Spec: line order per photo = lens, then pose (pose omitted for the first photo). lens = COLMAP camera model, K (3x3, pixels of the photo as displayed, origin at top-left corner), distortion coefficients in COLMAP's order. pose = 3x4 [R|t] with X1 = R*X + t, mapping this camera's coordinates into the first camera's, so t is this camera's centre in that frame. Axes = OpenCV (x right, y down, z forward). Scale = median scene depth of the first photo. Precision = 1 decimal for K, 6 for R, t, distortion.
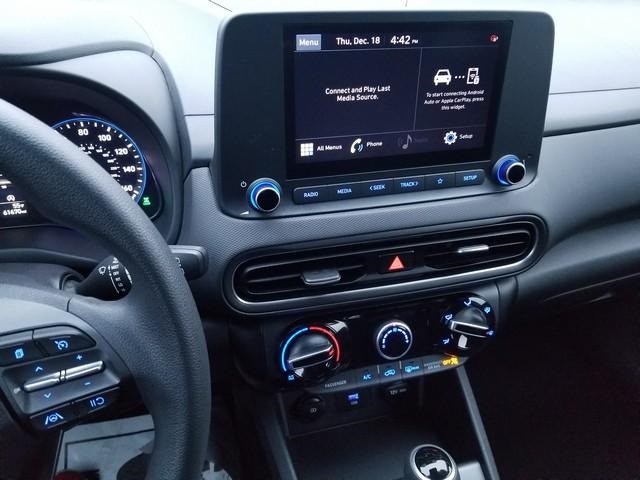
lens RADIAL K [[494.4, 0, 319.3], [0, 494.4, 209.2], [0, 0, 1]] dist [0.040021, -0.130903]
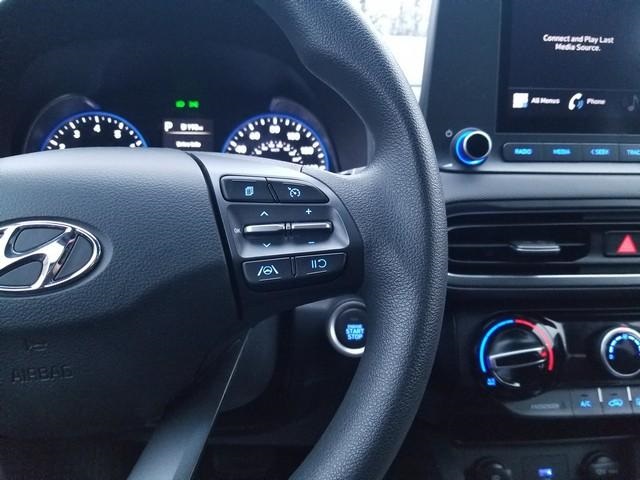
lens RADIAL K [[501.9, 0, 321.2], [0, 501.9, 227.0], [0, 0, 1]] dist [0.082798, -0.139195]
pose [[0.974286, 0.022295, -0.224210, -0.140385], [-0.082871, 0.960799, -0.264571, 0.320544], [0.209522, 0.276348, 0.937940, 0.080690]]
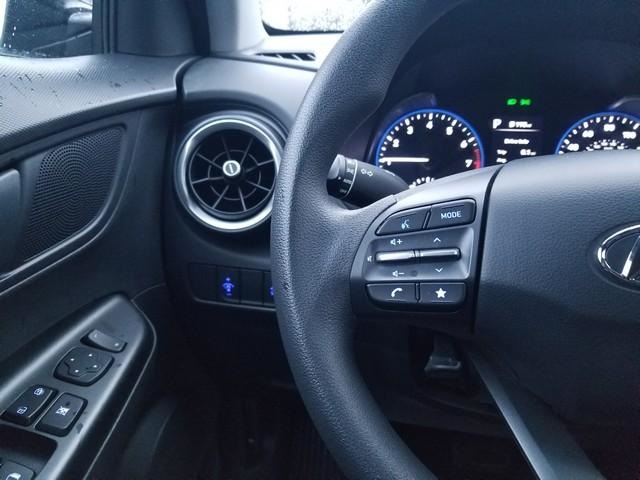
lens RADIAL K [[501.9, 0, 321.2], [0, 501.9, 227.0], [0, 0, 1]] dist [0.082798, -0.139195]
pose [[0.915731, 0.075260, -0.394680, -0.601167], [-0.177418, 0.957088, -0.229139, 0.390500], [0.360499, 0.279853, 0.889788, -0.087990]]
